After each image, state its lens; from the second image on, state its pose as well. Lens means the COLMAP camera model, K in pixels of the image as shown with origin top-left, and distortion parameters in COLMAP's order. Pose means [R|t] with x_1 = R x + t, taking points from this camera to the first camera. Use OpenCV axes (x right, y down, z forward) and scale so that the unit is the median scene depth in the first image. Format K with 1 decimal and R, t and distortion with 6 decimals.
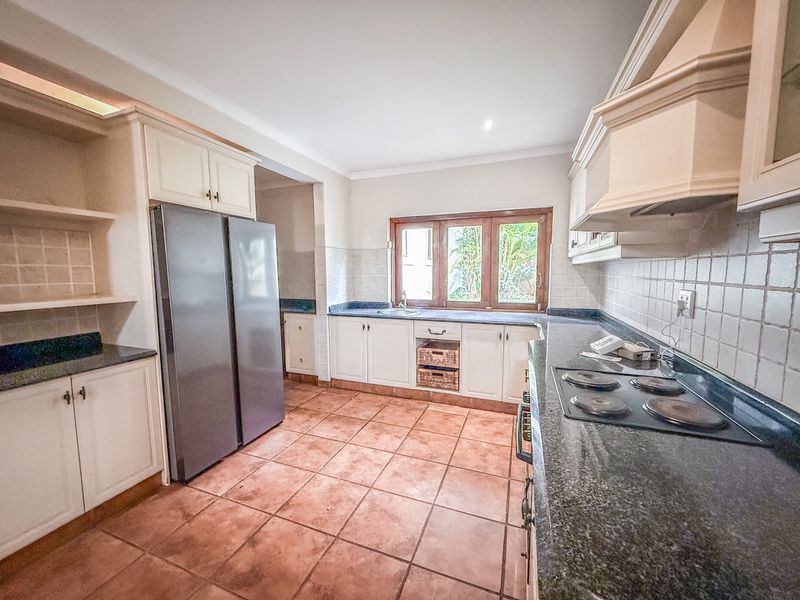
lens RADIAL K [[317.6, 0, 404.2], [0, 317.6, 299.5], [0, 0, 1]] dist [0.003536, 0.000845]
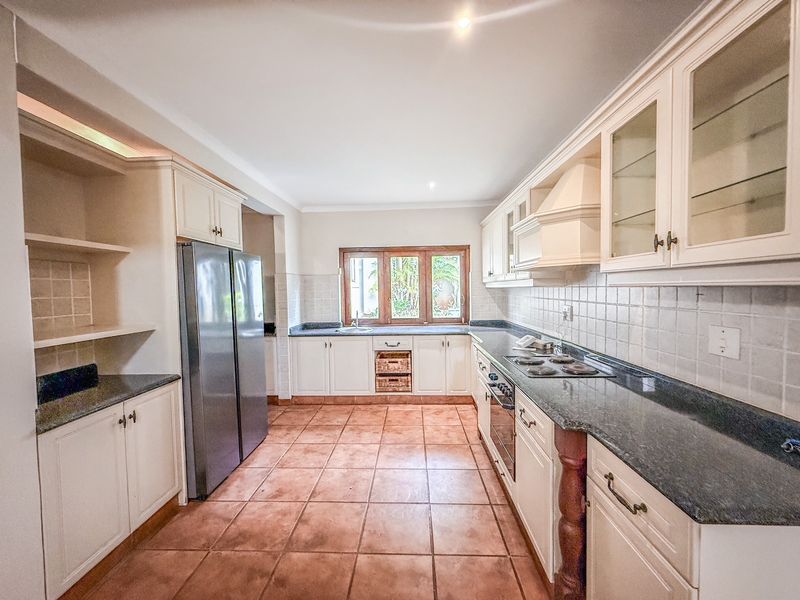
lens RADIAL K [[317.6, 0, 403.9], [0, 317.6, 300.7], [0, 0, 1]] dist [0.003536, 0.000845]
pose [[0.944807, -0.023520, 0.326782, -0.346155], [0.041919, 0.997900, -0.049374, -0.003477], [-0.324935, 0.060347, 0.943809, -0.230725]]
